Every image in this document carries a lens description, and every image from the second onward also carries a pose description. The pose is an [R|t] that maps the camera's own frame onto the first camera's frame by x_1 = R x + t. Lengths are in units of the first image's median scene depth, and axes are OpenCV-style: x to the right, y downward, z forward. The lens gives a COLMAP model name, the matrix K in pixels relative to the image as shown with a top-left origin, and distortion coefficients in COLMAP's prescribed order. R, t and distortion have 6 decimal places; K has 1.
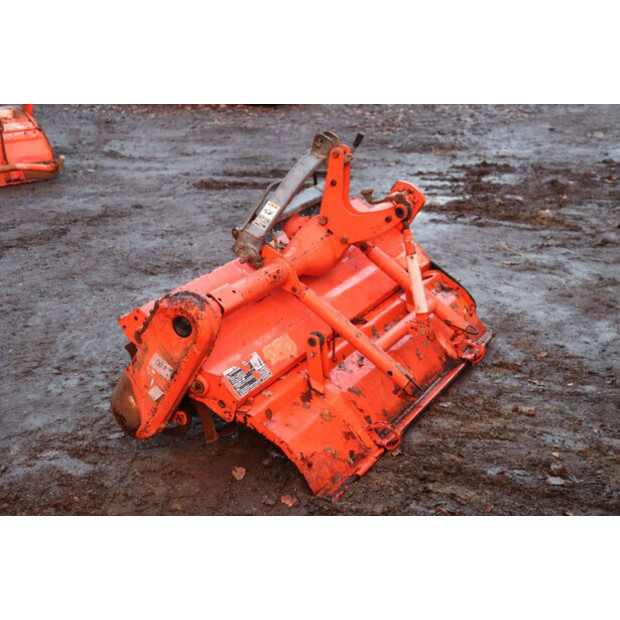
lens RADIAL K [[1001.6, 0, 310.0], [0, 1001.6, 310.0], [0, 0, 1]] dist [0.157434, 0.037748]
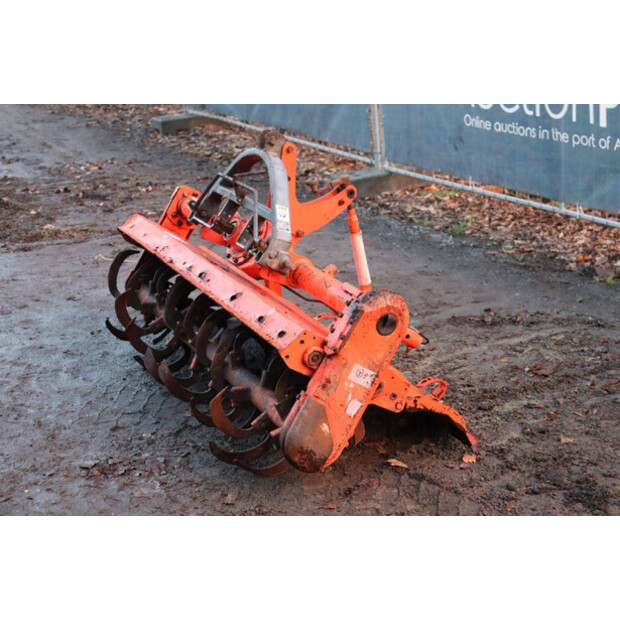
lens RADIAL K [[1074.4, 0, 310.0], [0, 1074.4, 310.0], [0, 0, 1]] dist [0.184054, 0.097044]
pose [[0.577677, -0.251499, 0.776555, -0.935386], [0.280930, 0.954489, 0.100142, -0.117140], [-0.766399, 0.160308, 0.622040, 0.387379]]
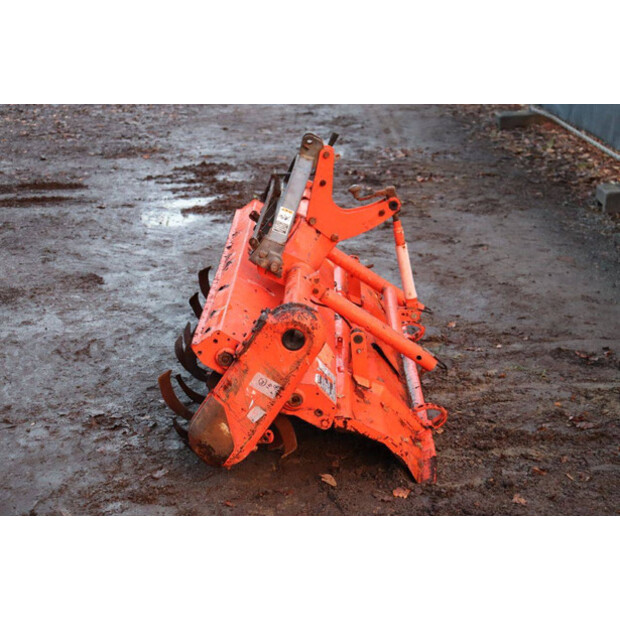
lens RADIAL K [[983.1, 0, 310.0], [0, 983.1, 310.0], [0, 0, 1]] dist [0.140006, -0.022749]
pose [[0.887239, -0.140544, 0.439380, -0.503845], [0.140501, 0.989537, 0.032810, -0.038985], [-0.439393, 0.032623, 0.897702, 0.132591]]
